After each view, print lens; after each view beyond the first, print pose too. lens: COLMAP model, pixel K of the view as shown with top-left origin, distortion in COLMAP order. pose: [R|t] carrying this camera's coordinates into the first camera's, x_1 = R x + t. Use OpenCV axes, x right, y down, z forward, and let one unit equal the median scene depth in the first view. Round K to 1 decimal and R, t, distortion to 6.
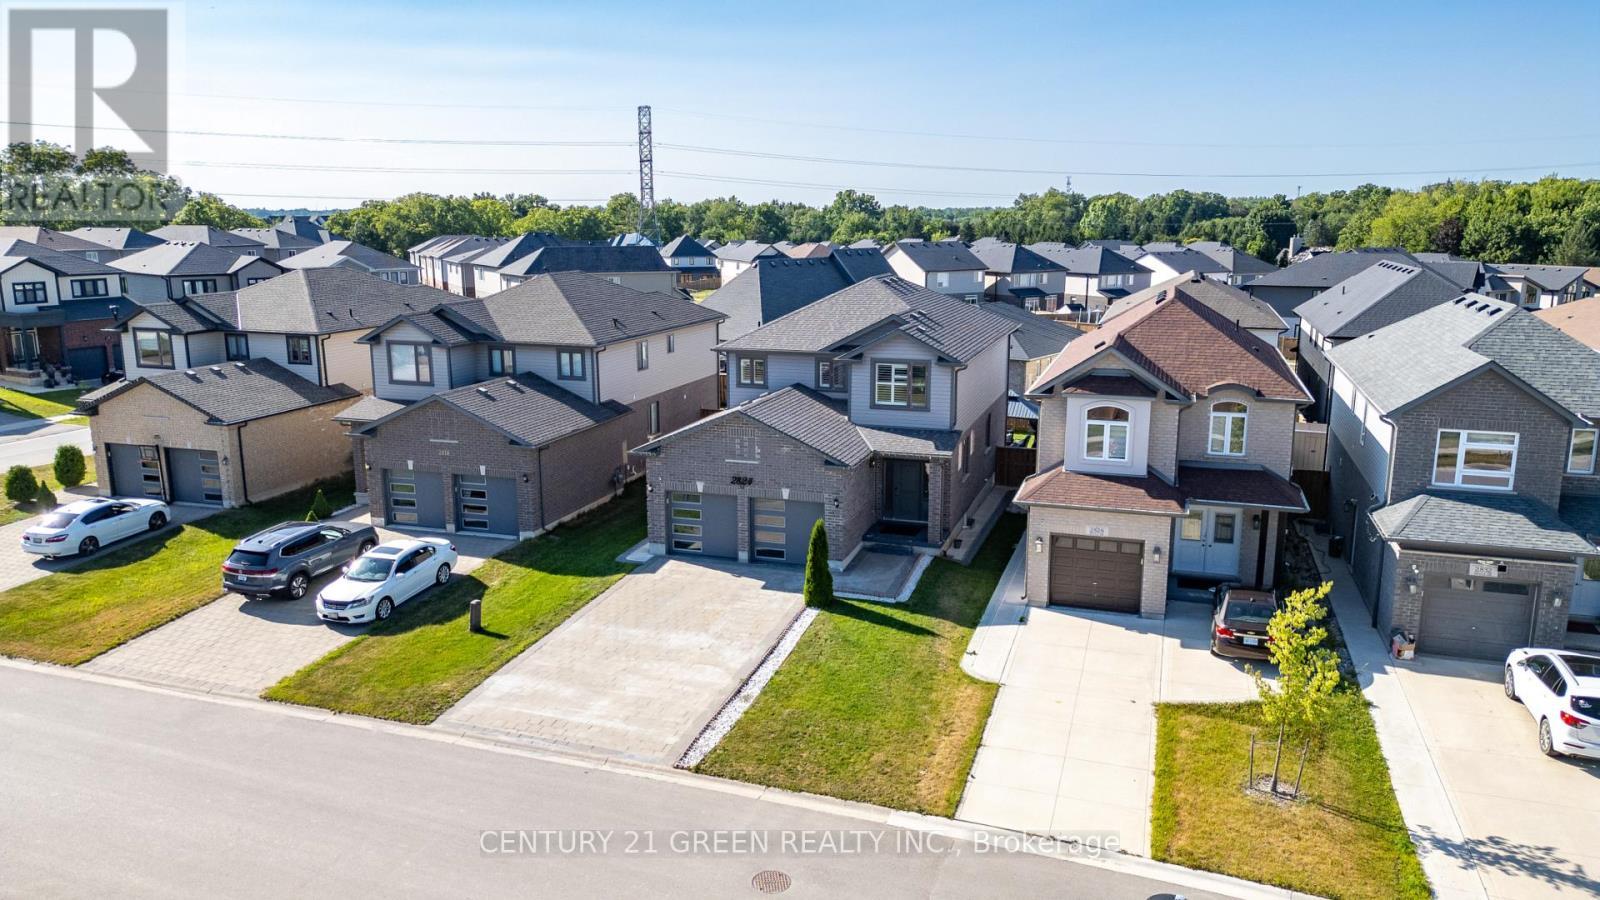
lens RADIAL K [[1119.7, 0, 800.0], [0, 1119.7, 450.0], [0, 0, 1]] dist [0.042358, -0.005708]
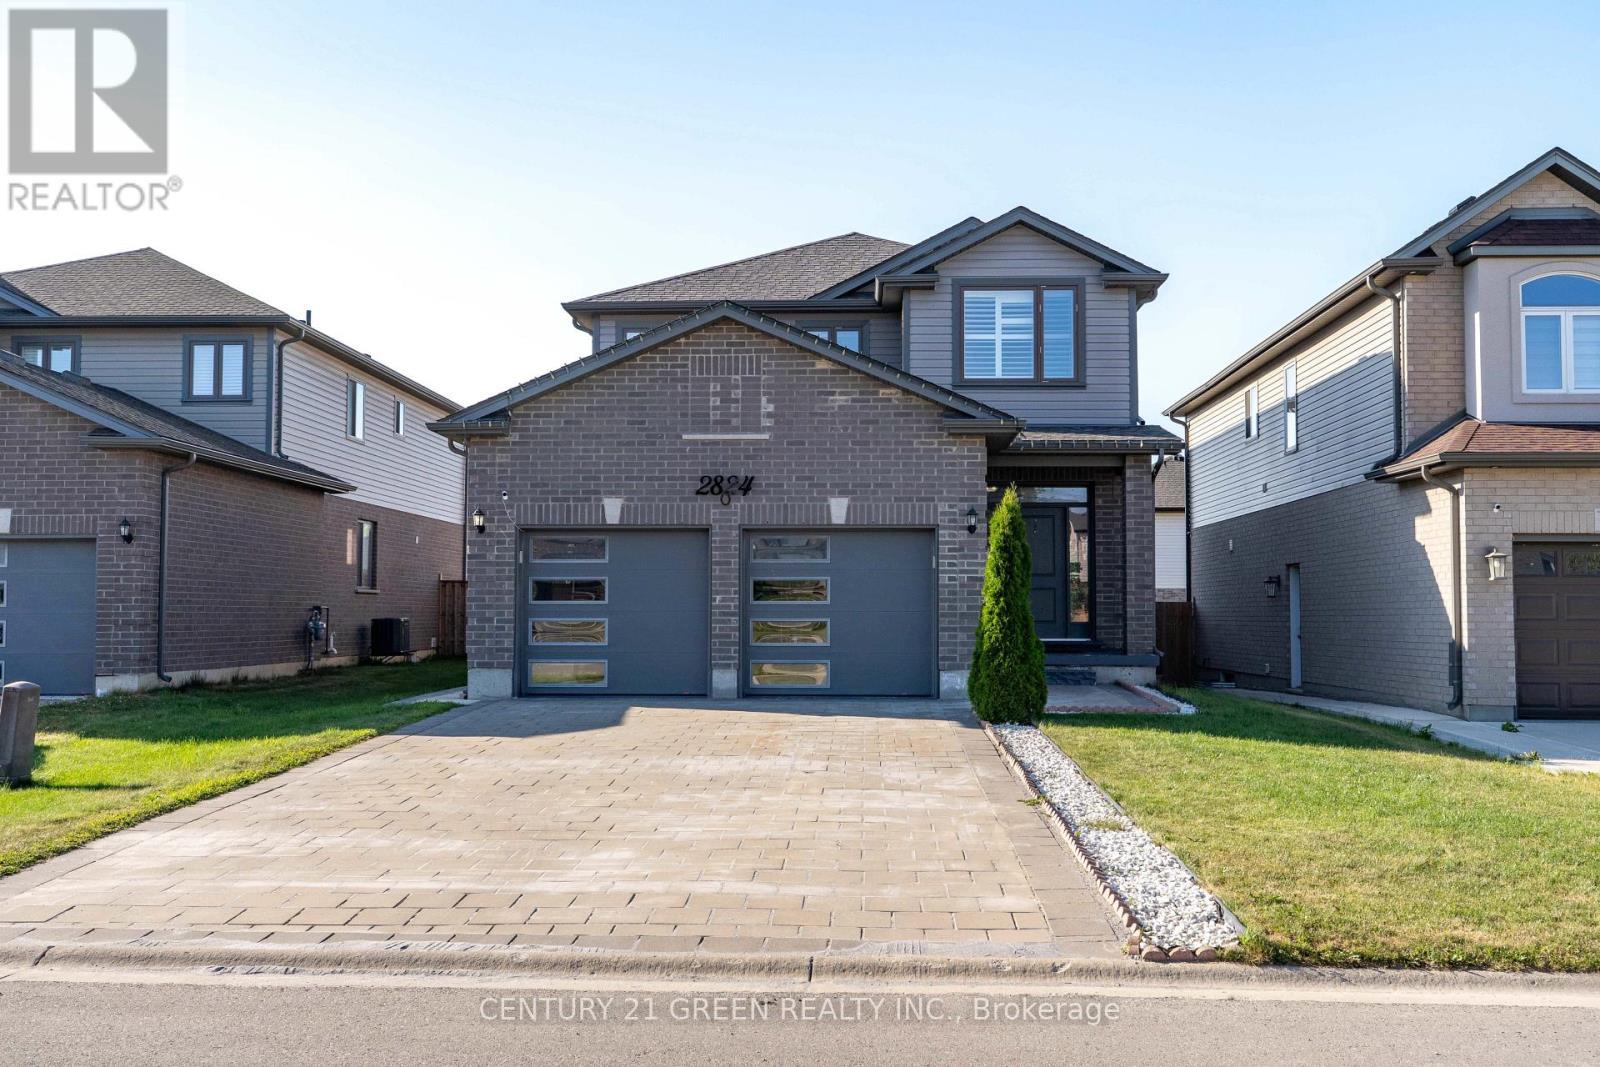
lens RADIAL K [[1508.6, 0, 800.0], [0, 1508.6, 533.5], [0, 0, 1]] dist [-0.009334, -0.001037]
pose [[0.964130, 0.015400, 0.264982, -0.182439], [0.053711, 0.966343, -0.251587, 0.196284], [-0.259938, 0.256795, 0.930854, 0.526793]]
